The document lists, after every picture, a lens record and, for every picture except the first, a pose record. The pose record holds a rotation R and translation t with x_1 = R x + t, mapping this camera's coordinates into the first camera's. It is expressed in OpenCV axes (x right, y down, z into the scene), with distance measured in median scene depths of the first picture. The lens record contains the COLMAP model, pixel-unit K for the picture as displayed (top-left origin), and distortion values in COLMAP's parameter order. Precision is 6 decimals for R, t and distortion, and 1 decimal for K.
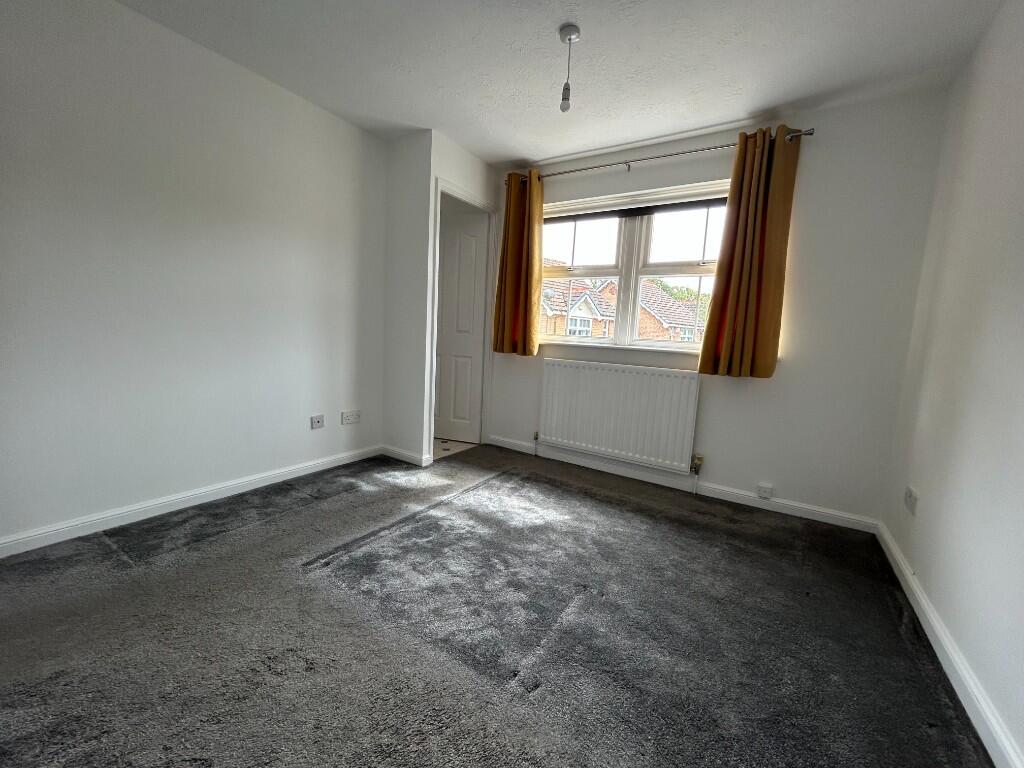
lens RADIAL K [[413.6, 0, 509.6], [0, 413.6, 381.6], [0, 0, 1]] dist [0.000342, -0.000124]
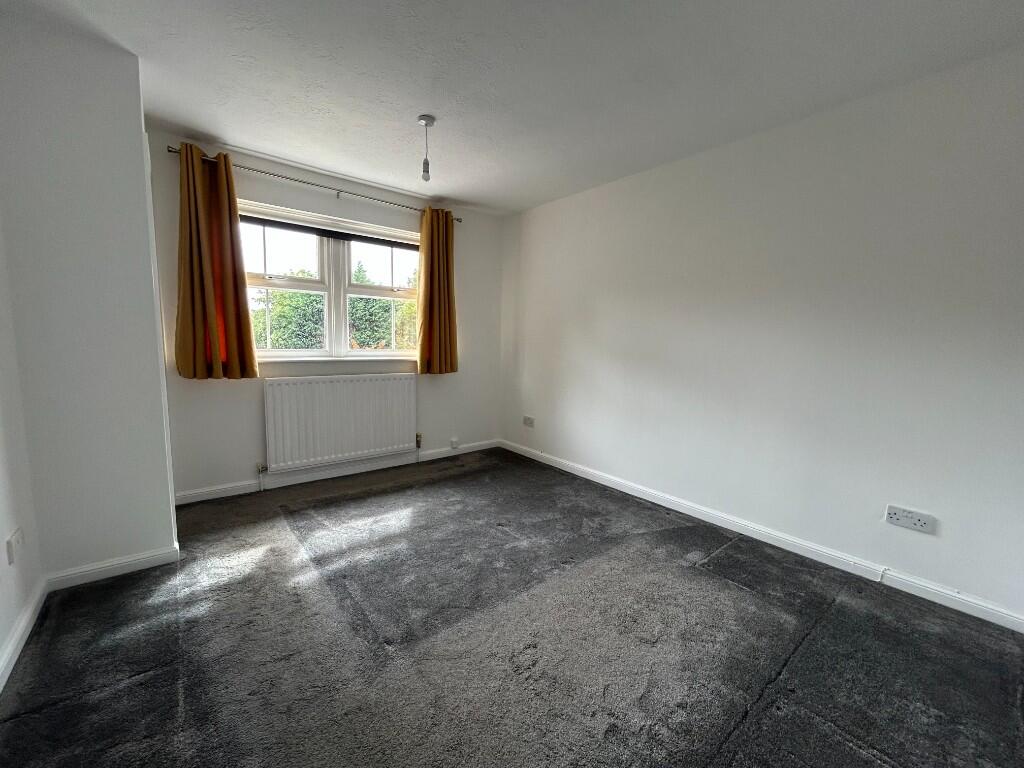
lens RADIAL K [[413.6, 0, 509.6], [0, 413.6, 381.6], [0, 0, 1]] dist [0.000342, -0.000124]
pose [[0.310208, -0.145749, 0.939430, -0.704071], [0.105115, 0.987377, 0.118478, -0.121350], [-0.944839, 0.061996, 0.321613, 0.270252]]
